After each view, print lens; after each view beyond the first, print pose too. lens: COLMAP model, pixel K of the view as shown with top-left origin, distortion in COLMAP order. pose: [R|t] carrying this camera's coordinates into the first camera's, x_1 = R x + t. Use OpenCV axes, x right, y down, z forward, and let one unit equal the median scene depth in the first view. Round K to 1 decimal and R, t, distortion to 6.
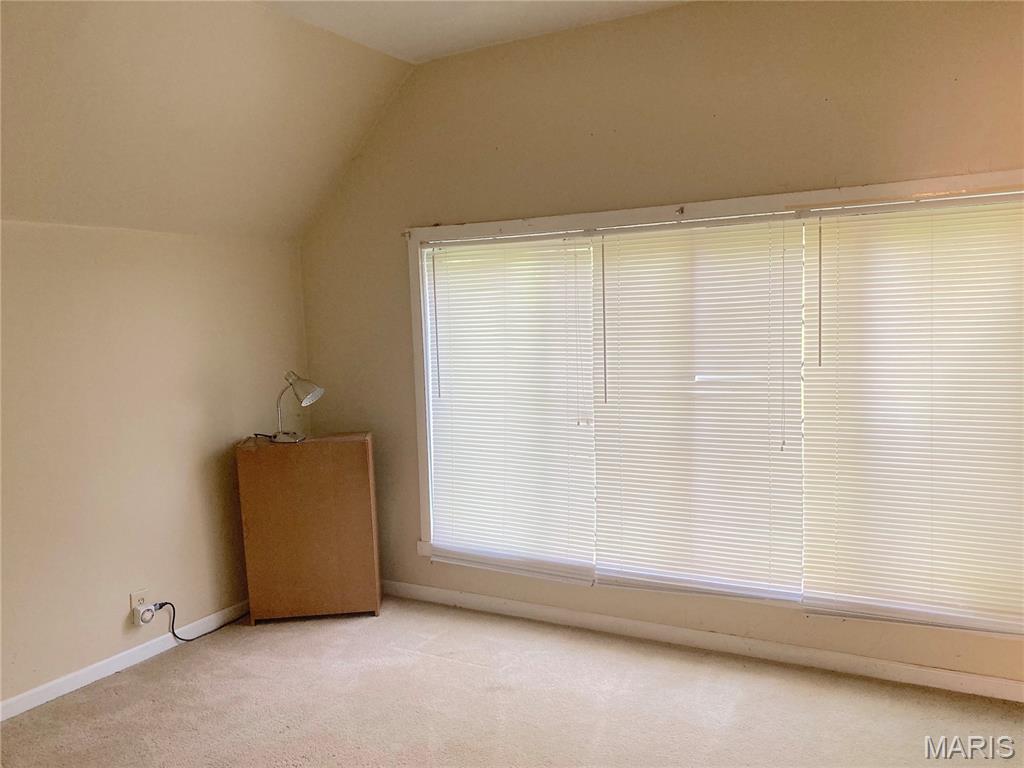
lens RADIAL K [[844.2, 0, 512.6], [0, 844.2, 384.3], [0, 0, 1]] dist [0.001584, 0.000354]
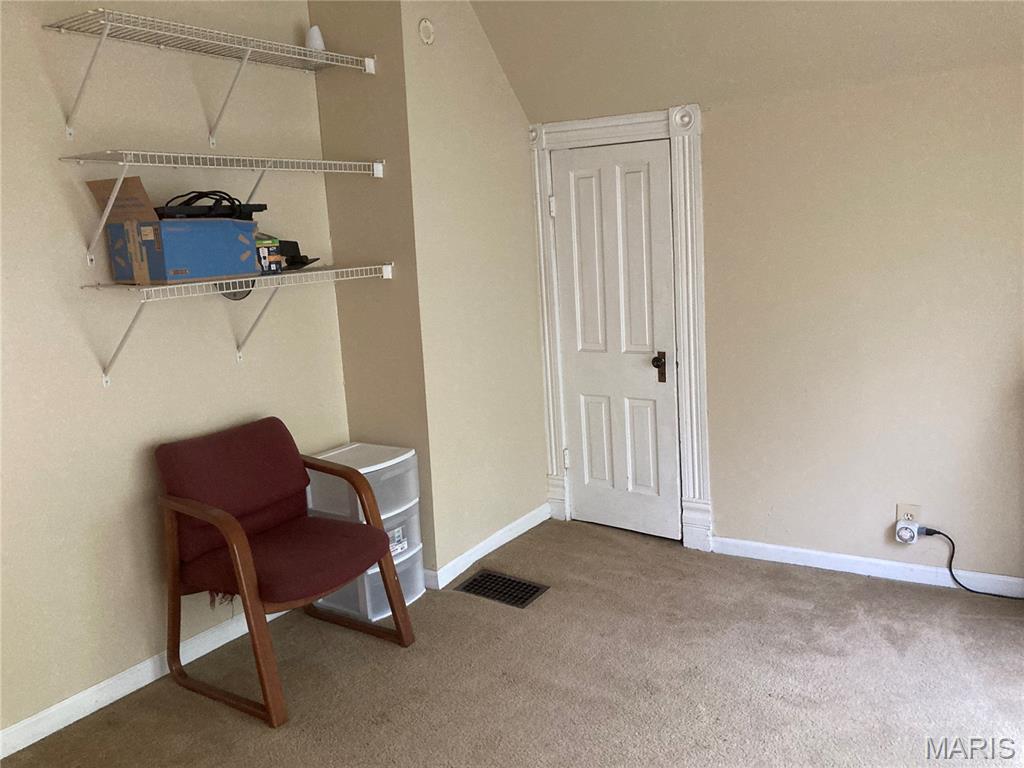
lens RADIAL K [[844.2, 0, 512.8], [0, 844.2, 383.0], [0, 0, 1]] dist [0.001584, 0.000354]
pose [[-0.049862, 0.215719, -0.975182, 0.418163], [-0.017354, 0.976062, 0.216801, -0.065353], [0.998605, 0.027733, -0.044925, 0.634056]]
